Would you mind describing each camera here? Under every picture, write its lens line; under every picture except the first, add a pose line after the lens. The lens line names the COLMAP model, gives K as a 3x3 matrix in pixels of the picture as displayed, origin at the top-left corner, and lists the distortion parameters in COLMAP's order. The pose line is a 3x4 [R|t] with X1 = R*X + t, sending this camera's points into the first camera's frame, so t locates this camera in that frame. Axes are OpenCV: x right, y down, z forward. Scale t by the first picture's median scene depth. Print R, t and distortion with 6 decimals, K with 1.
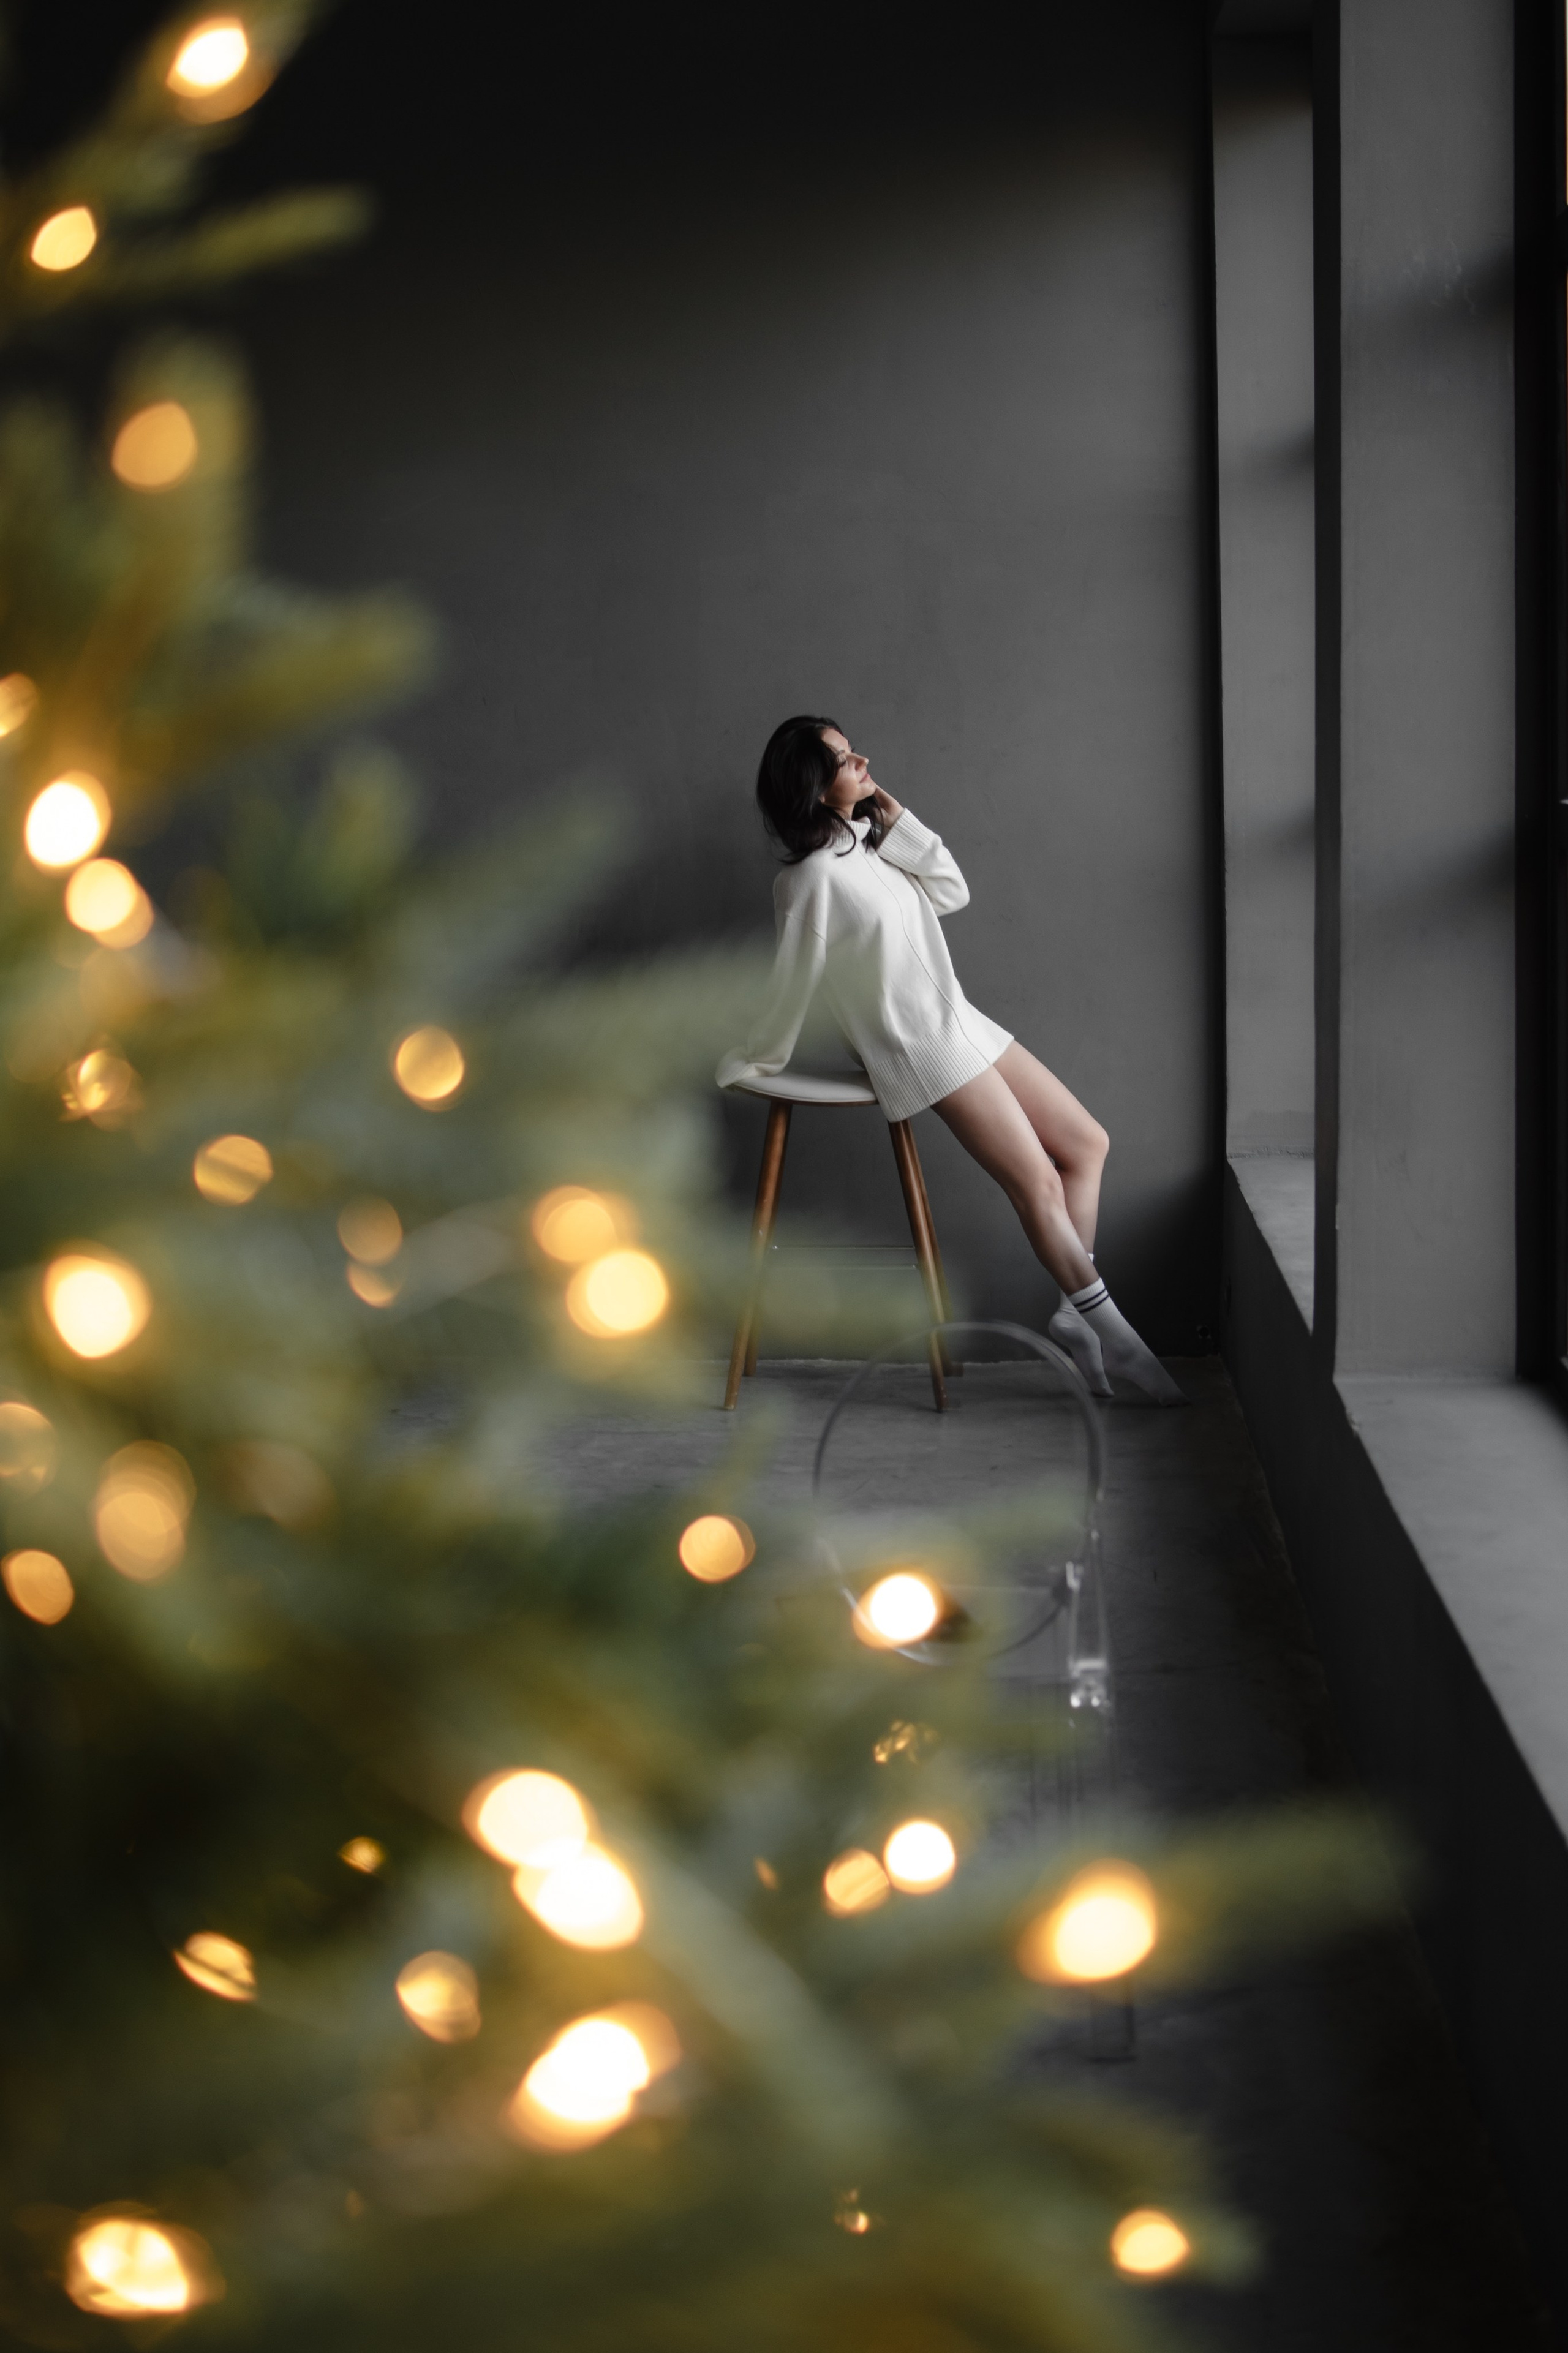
lens RADIAL K [[3306.9, 0, 794.7], [0, 3306.9, 1184.4], [0, 0, 1]] dist [-0.129562, 0.000000]
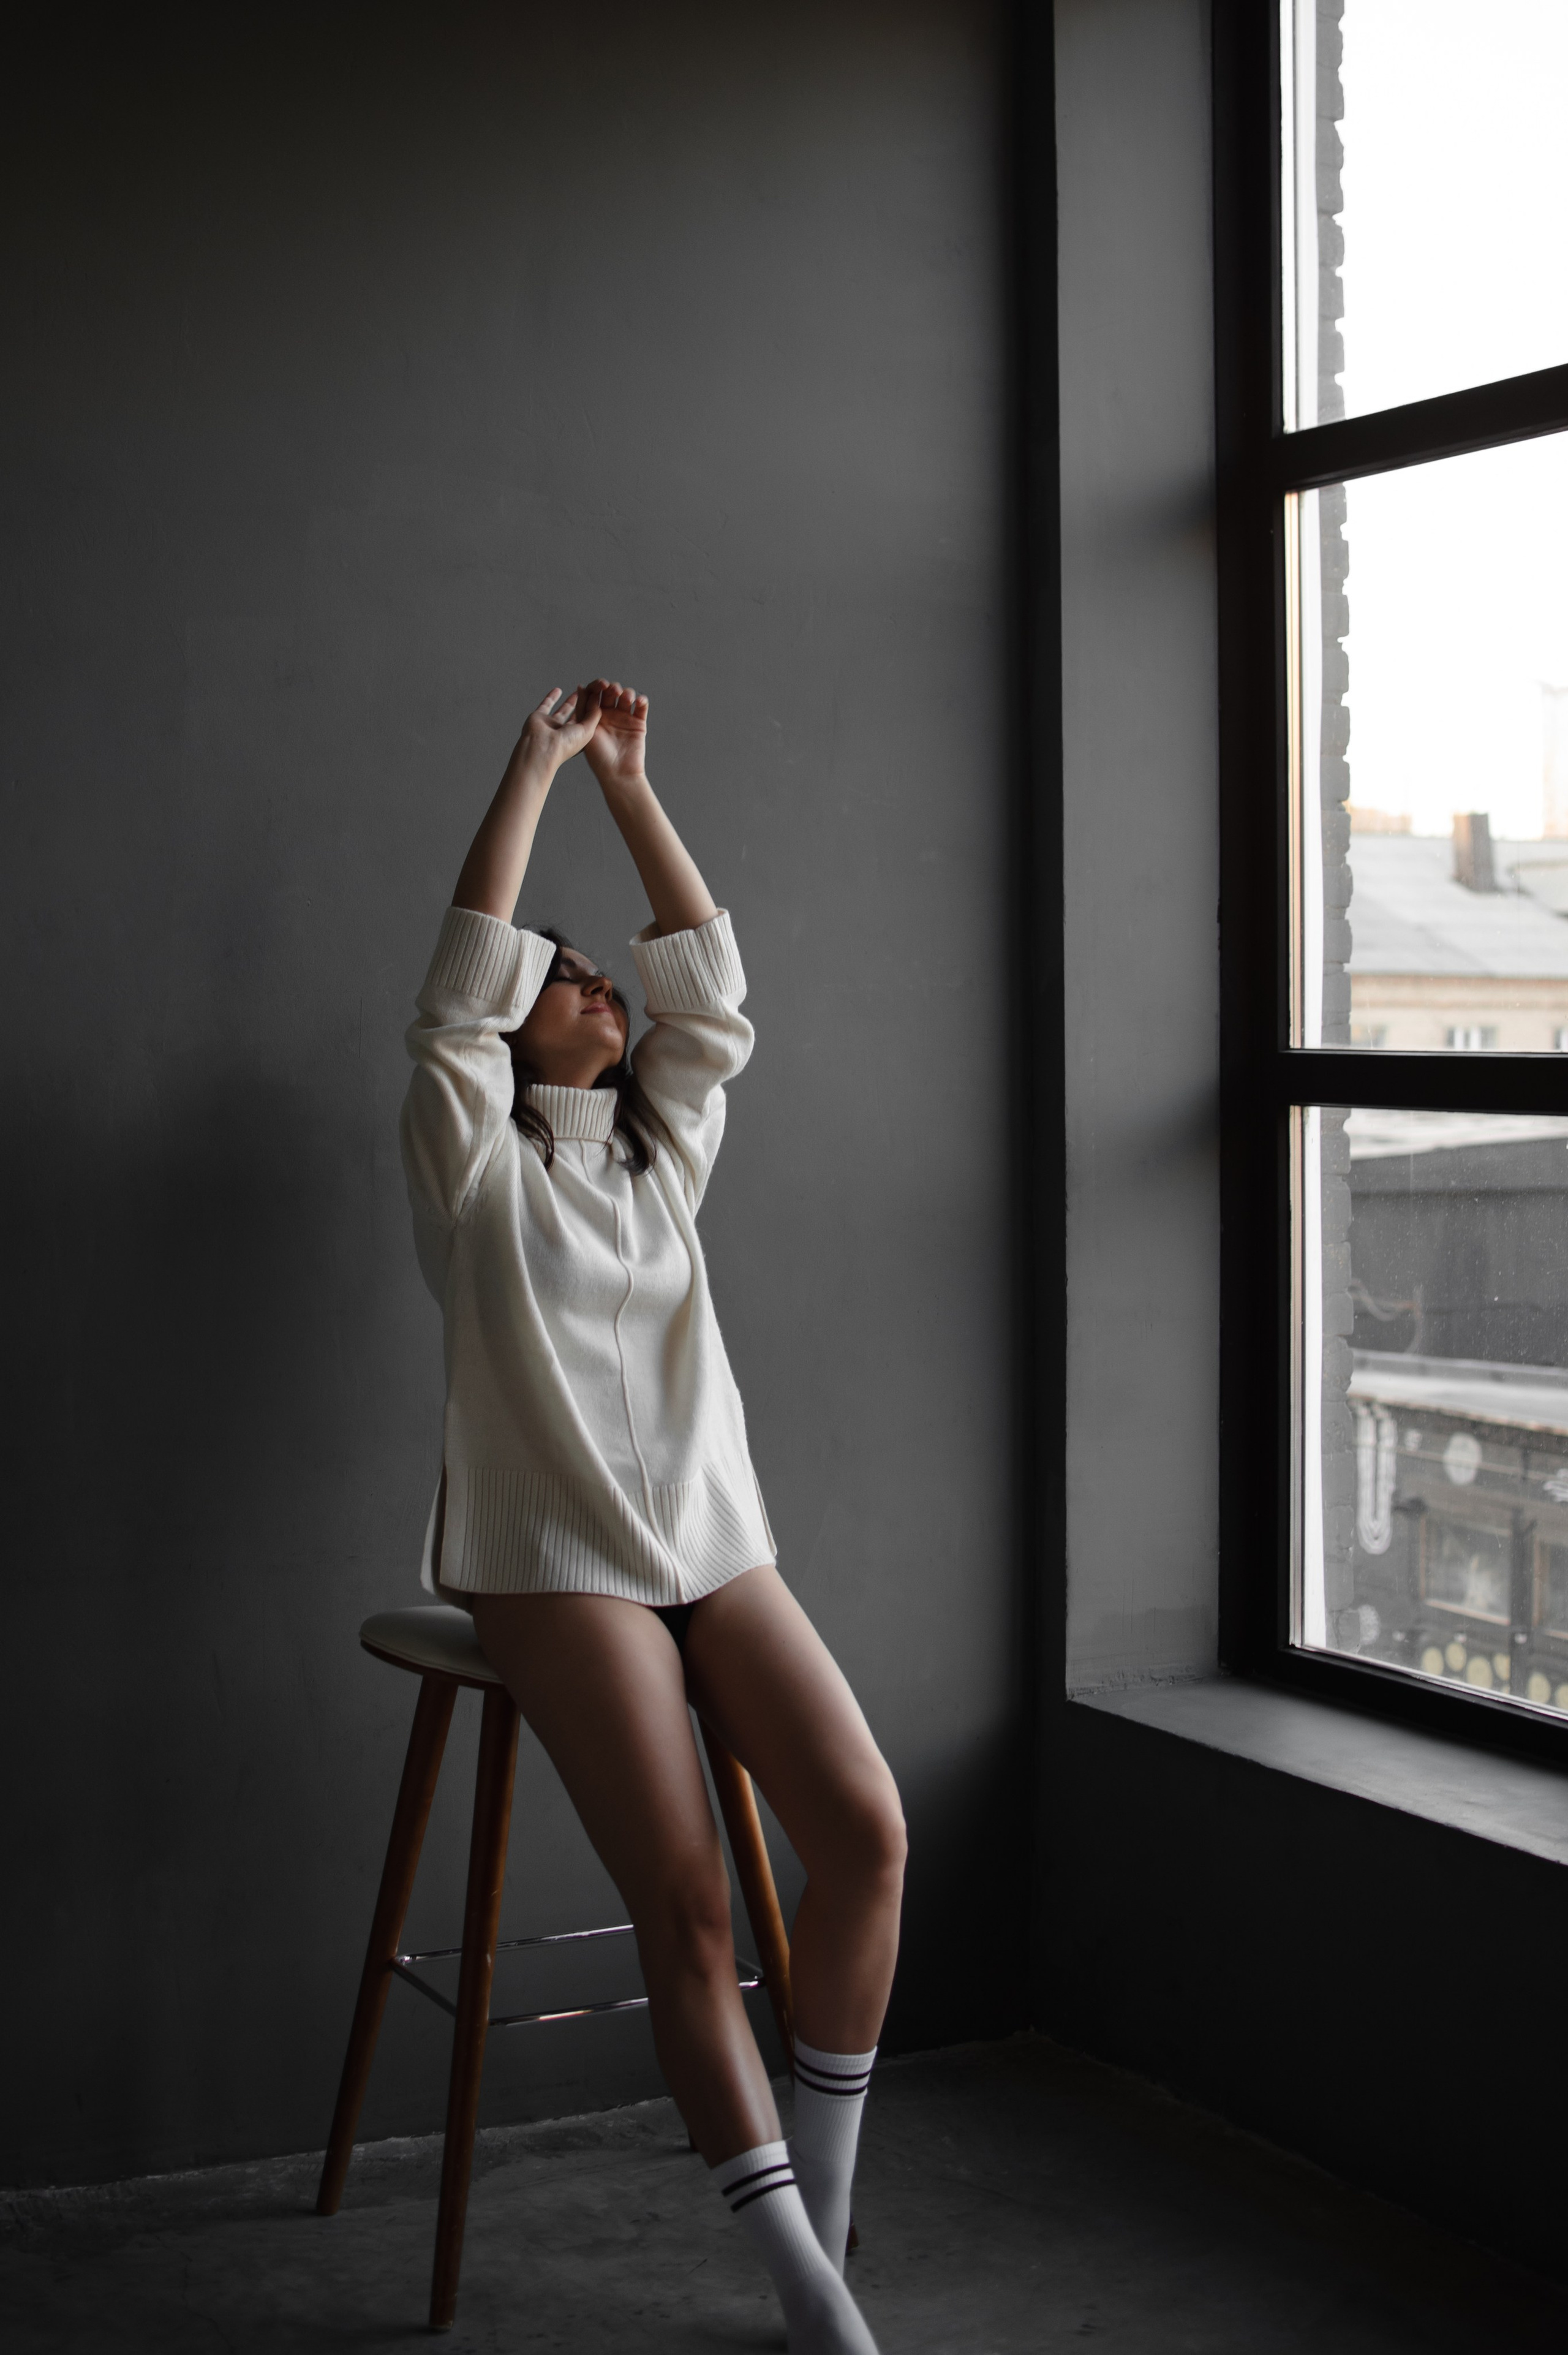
lens RADIAL K [[3309.2, 0, 863.1], [0, 3309.2, 1134.1], [0, 0, 1]] dist [-0.129562, 0.000000]
pose [[0.835947, 0.000140, 0.548810, -0.224774], [0.062808, 0.993405, -0.095922, -0.054655], [-0.545204, 0.114655, 0.830425, 0.533773]]
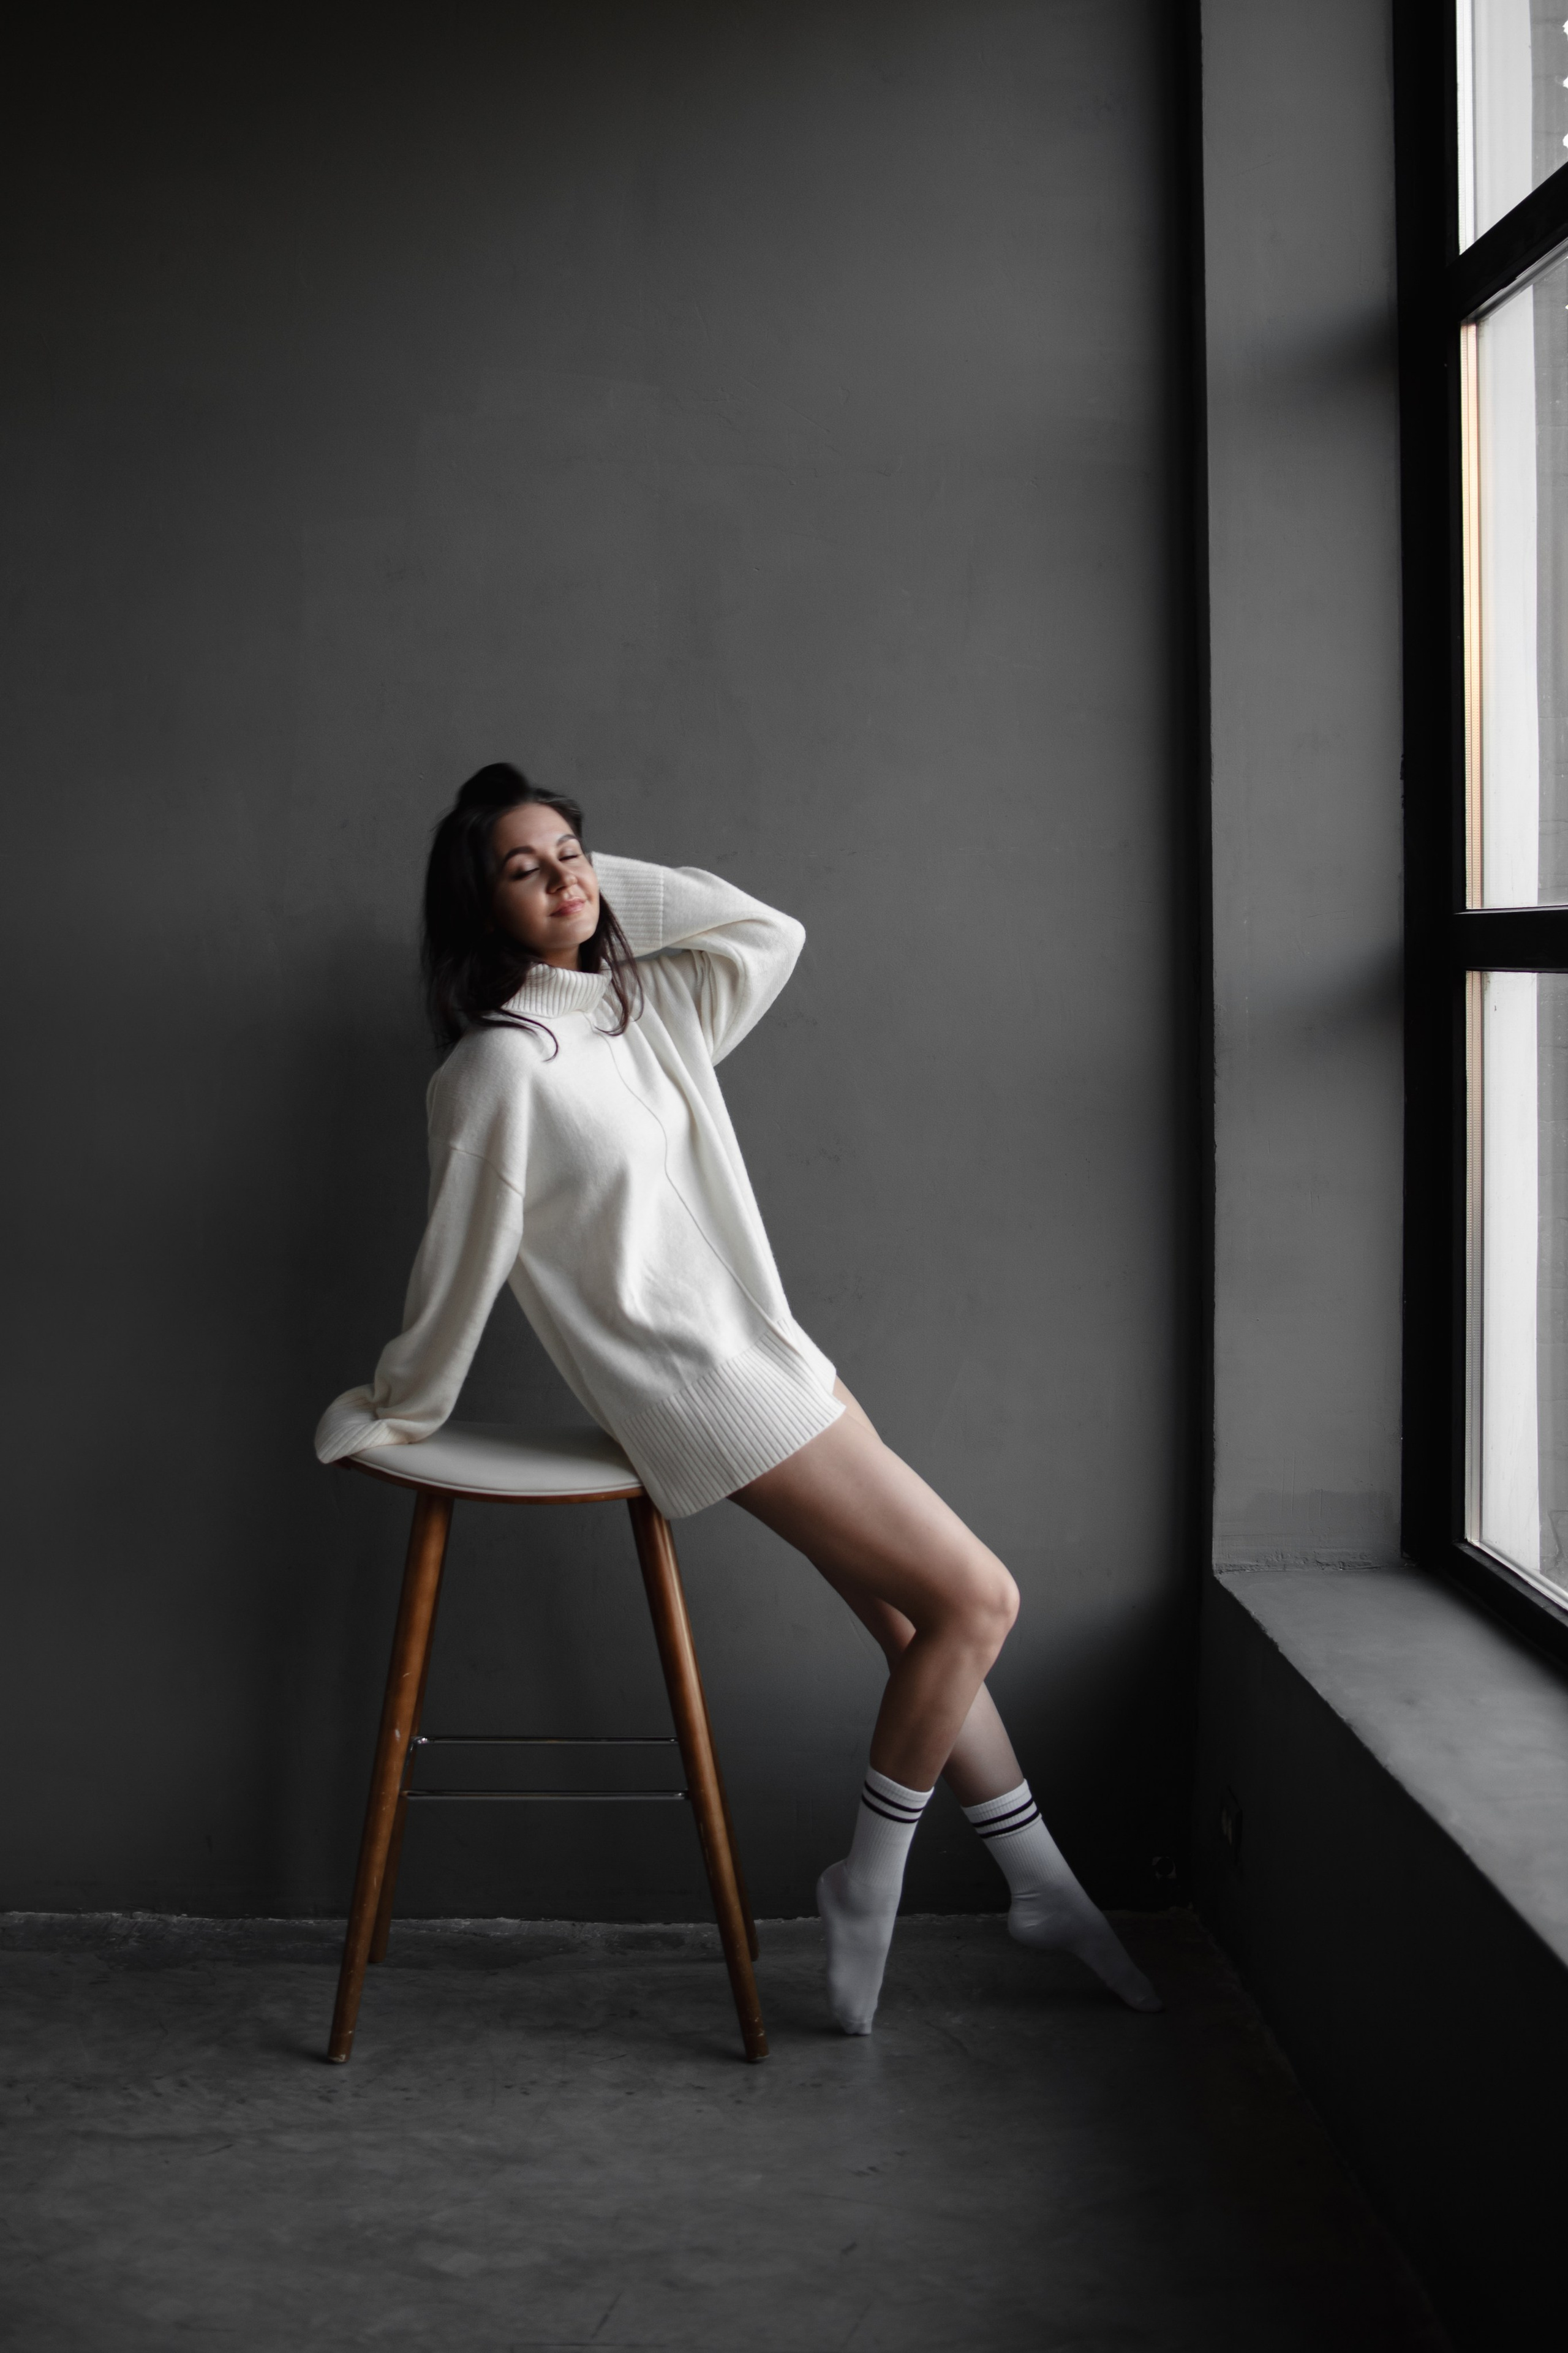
lens RADIAL K [[3306.9, 0, 761.8], [0, 3306.9, 1103.4], [0, 0, 1]] dist [-0.129562, 0.000000]
pose [[0.994833, 0.009336, 0.101098, -0.006100], [-0.000251, 0.995986, -0.089504, -0.038926], [-0.101528, 0.089016, 0.990842, 0.442004]]
